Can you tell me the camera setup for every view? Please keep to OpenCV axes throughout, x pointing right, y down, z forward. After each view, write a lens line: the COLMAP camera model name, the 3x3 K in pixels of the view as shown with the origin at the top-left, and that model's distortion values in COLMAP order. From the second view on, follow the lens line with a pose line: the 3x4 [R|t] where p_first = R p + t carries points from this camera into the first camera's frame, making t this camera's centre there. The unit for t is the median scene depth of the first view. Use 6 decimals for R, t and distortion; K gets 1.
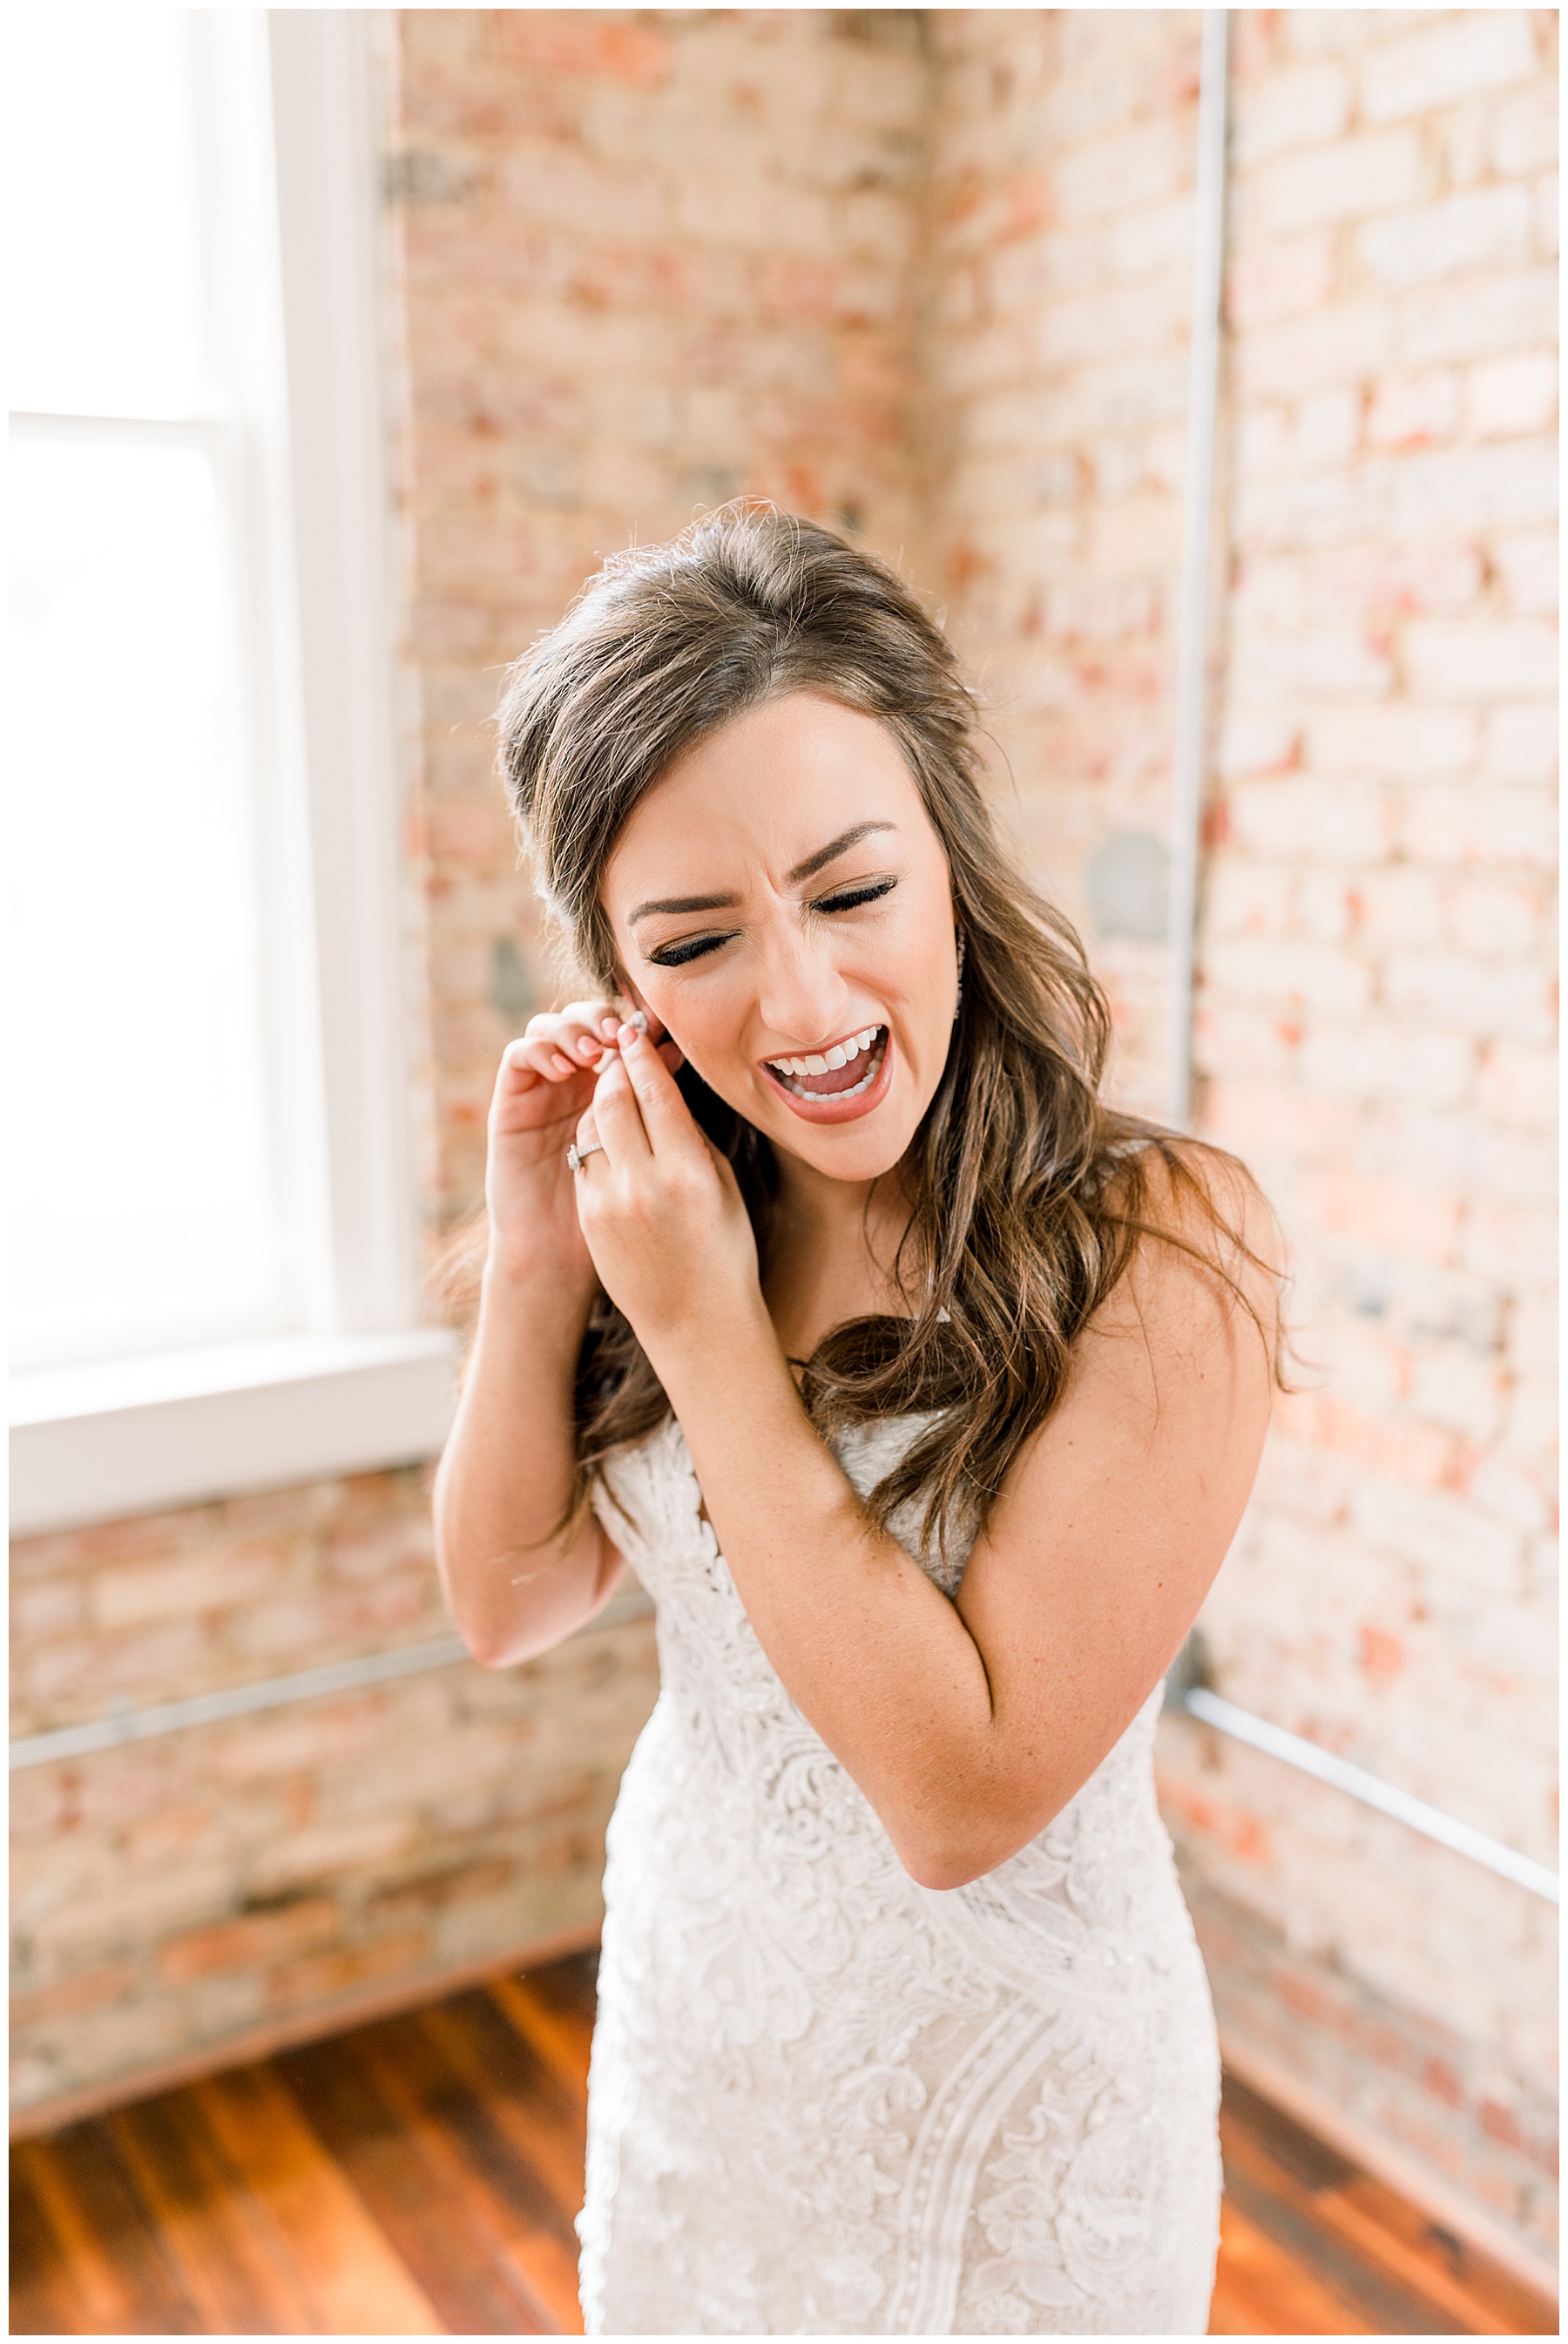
lens RADIAL K [[2215.6, 0, 785.4], [0, 2215.6, 1173.9], [0, 0, 1]] dist [0.007620, -0.005376]
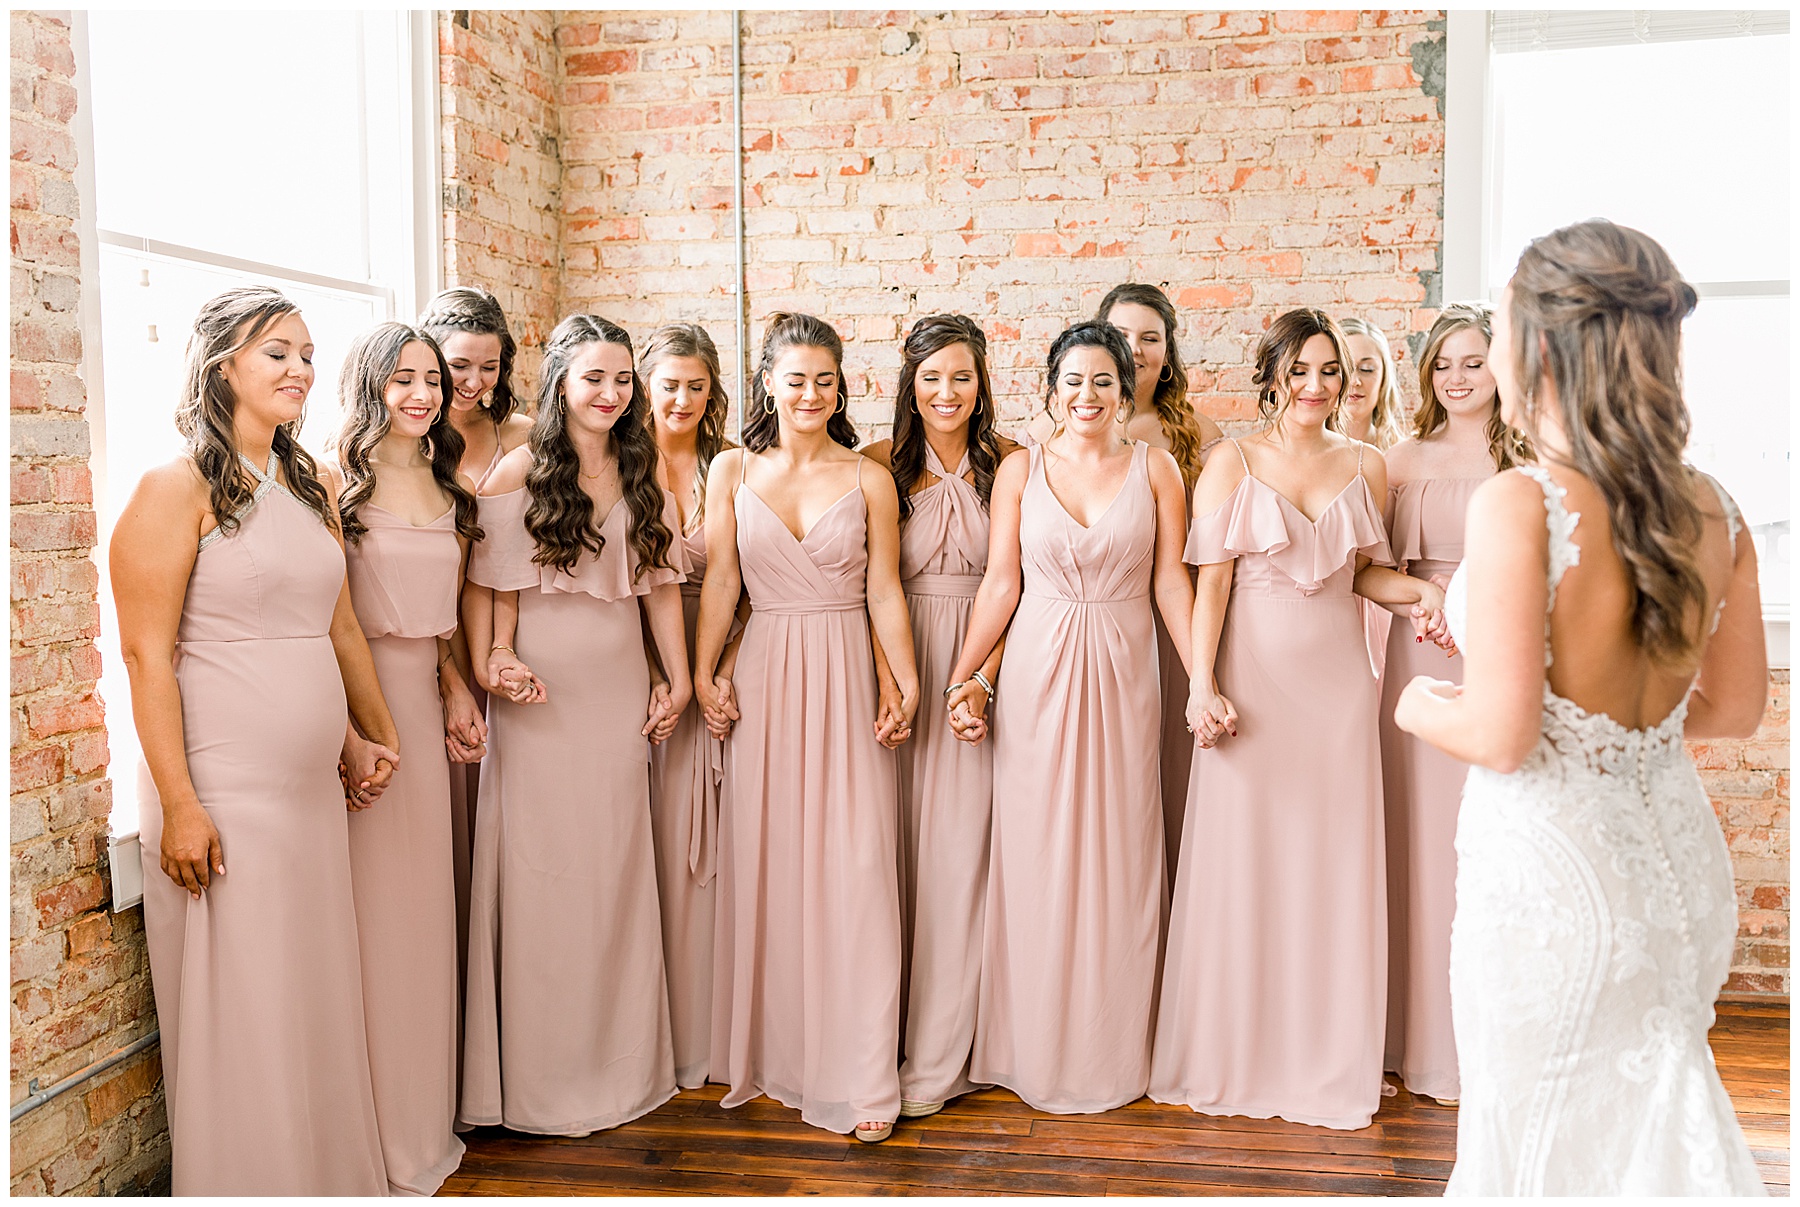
lens RADIAL K [[1728.3, 0, 897.2], [0, 1728.3, 606.5], [0, 0, 1]] dist [0.009630, -0.019492]
pose [[0.663386, -0.056332, 0.746154, -1.175878], [0.150249, 0.986882, -0.059077, 0.142728], [-0.733038, 0.151300, 0.663147, -0.450972]]
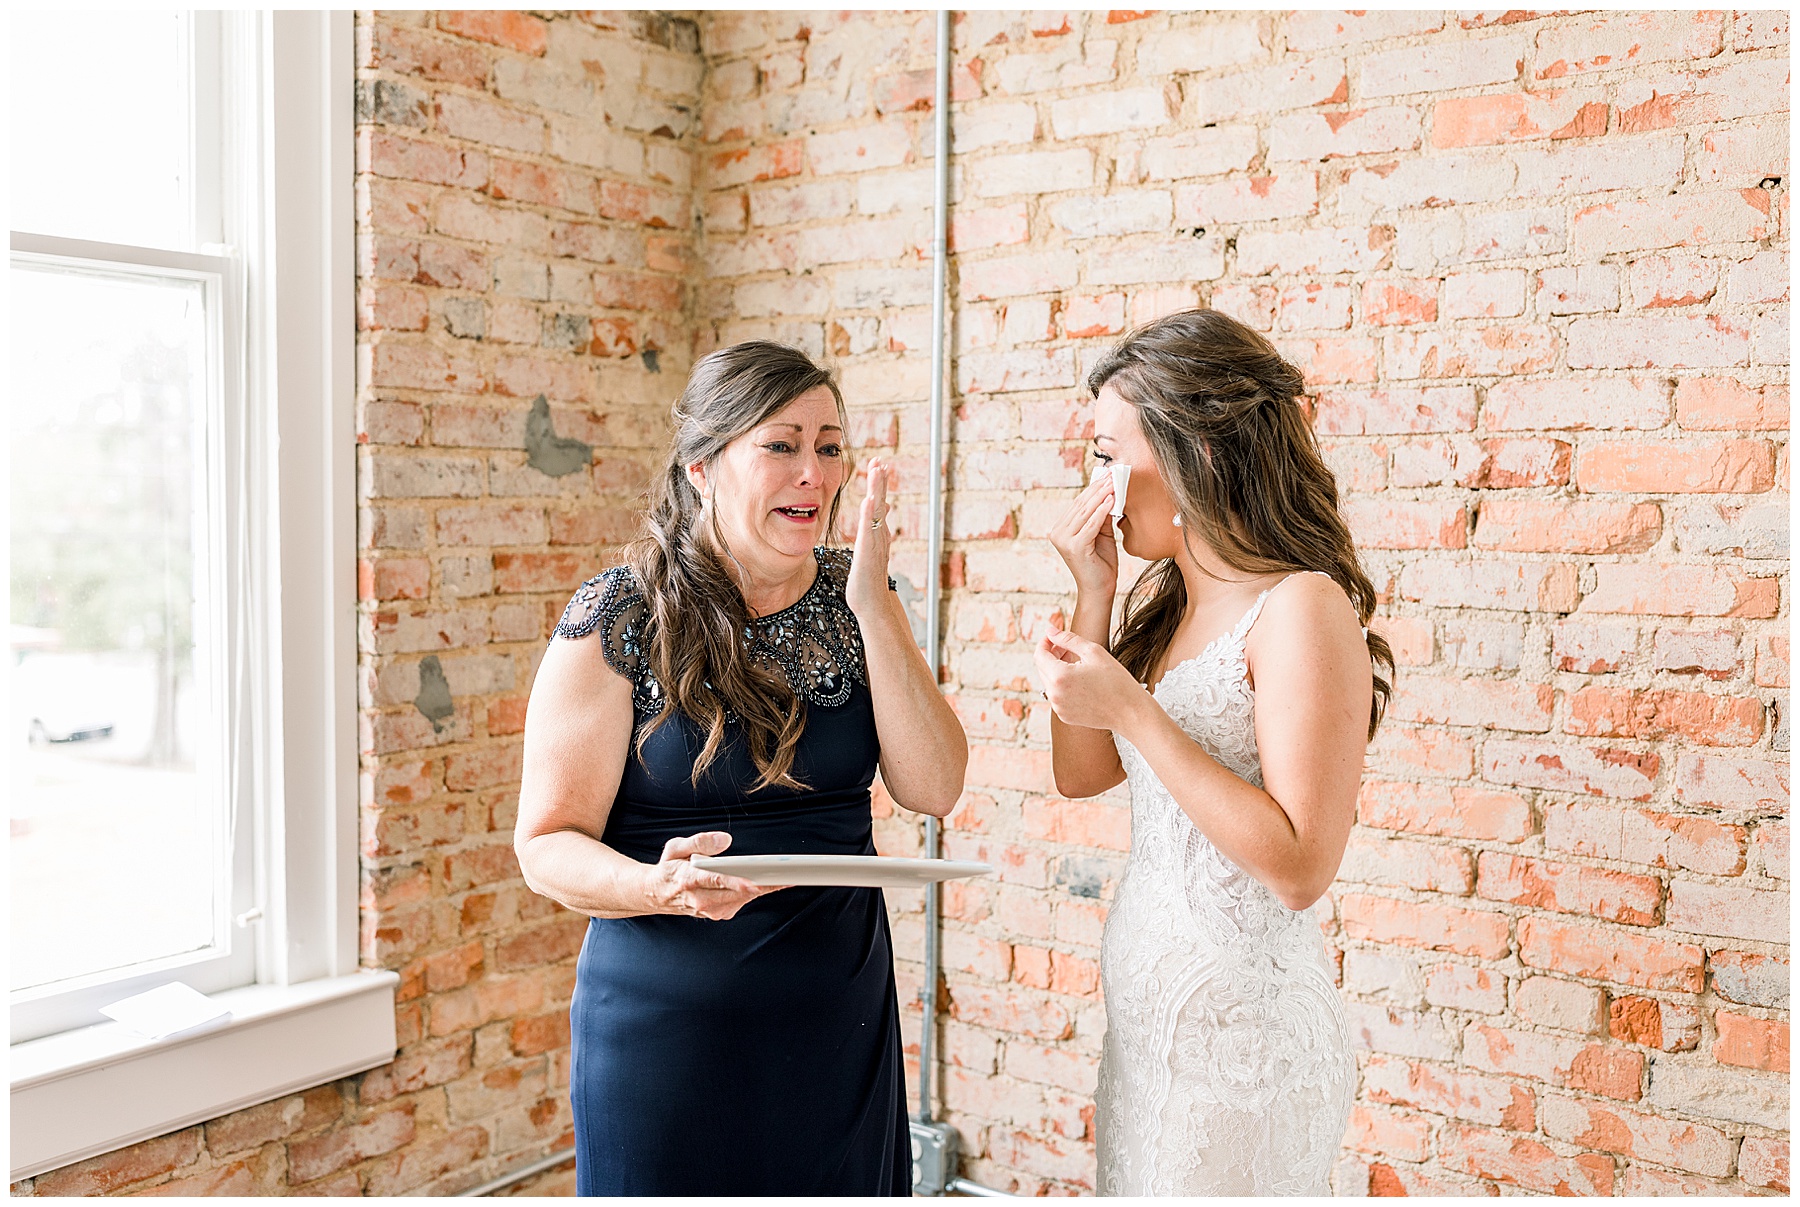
lens RADIAL K [[1701.6, 0, 899.8], [0, 1701.6, 602.0], [0, 0, 1]] dist [0.007620, -0.005376]
pose [[0.921966, -0.007384, 0.387200, -0.267268], [0.061574, 0.989895, -0.127736, 0.007061], [-0.382344, 0.141610, 0.913105, -0.029637]]
